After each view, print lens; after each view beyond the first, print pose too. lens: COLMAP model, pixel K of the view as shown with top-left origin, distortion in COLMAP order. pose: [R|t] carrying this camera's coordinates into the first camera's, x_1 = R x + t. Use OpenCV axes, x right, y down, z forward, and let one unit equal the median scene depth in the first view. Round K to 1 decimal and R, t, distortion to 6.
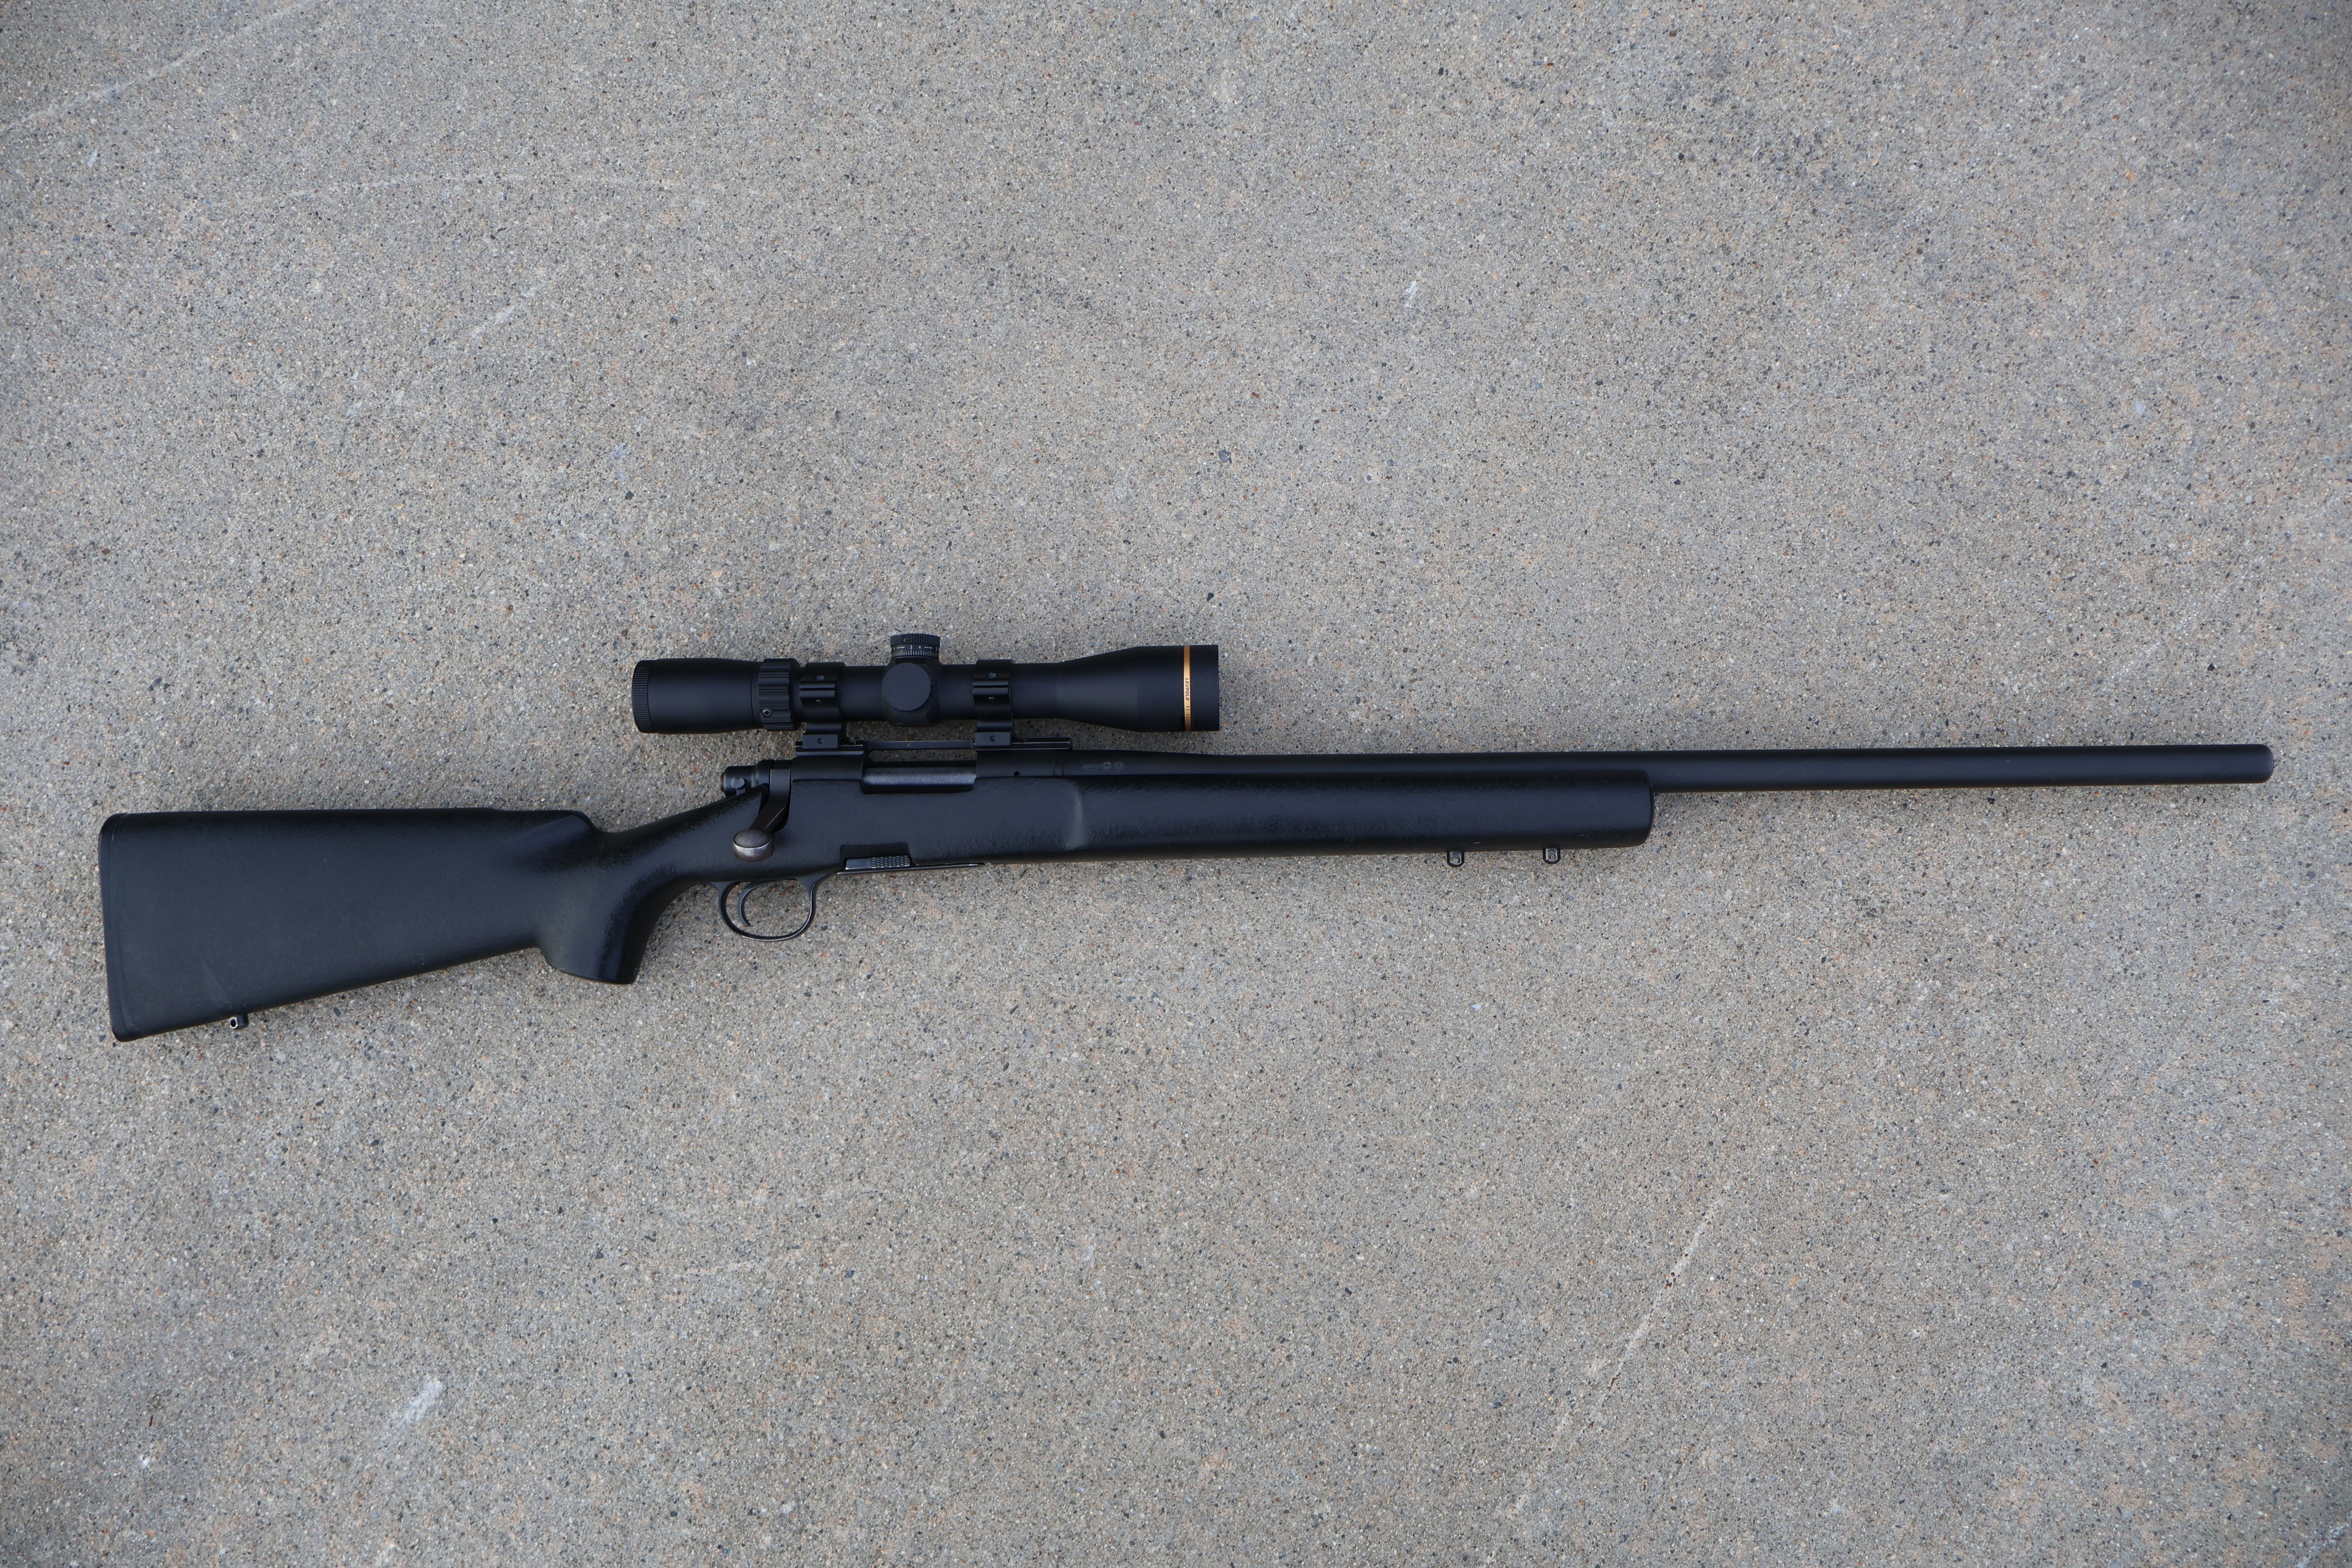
lens RADIAL K [[1993.1, 0, 1178.6], [0, 1993.1, 787.3], [0, 0, 1]] dist [-0.000036, -0.000523]
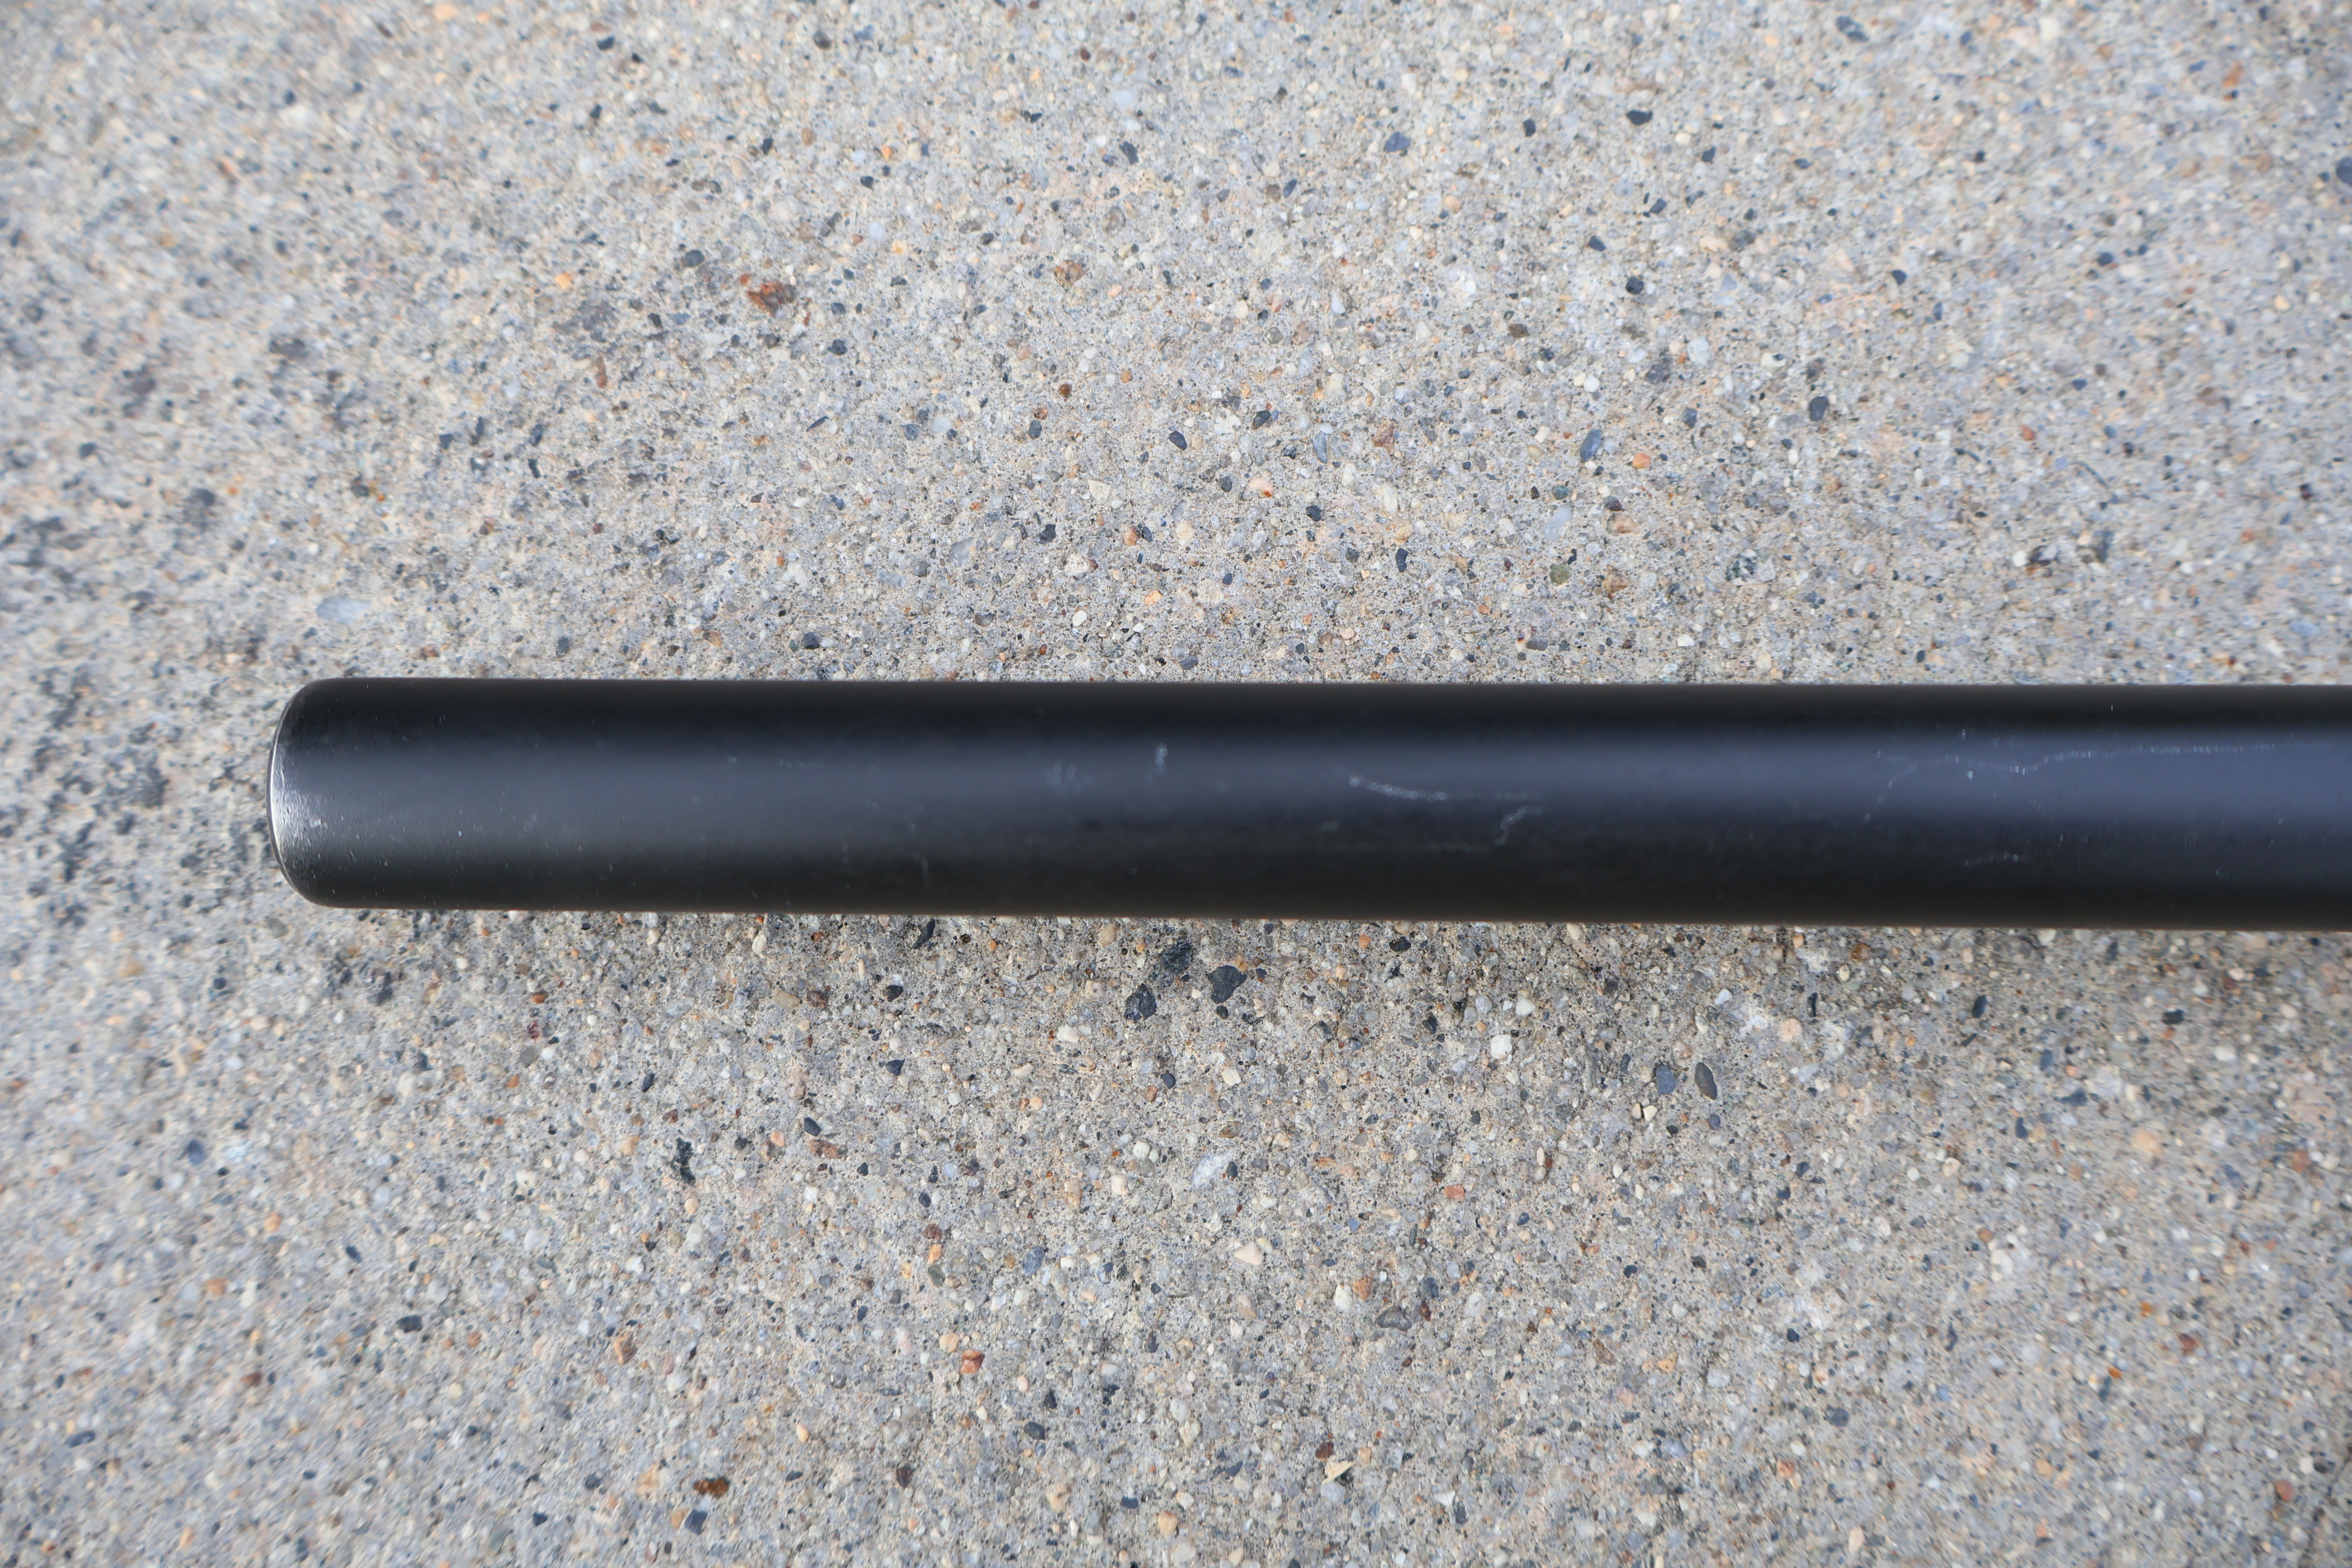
lens RADIAL K [[1993.1, 0, 1160.8], [0, 1993.1, 798.8], [0, 0, 1]] dist [-0.000036, -0.000523]
pose [[0.992181, -0.093516, 0.082652, -0.545792], [0.097268, 0.994346, -0.042592, -0.062367], [-0.078201, 0.050298, 0.995668, 0.849575]]
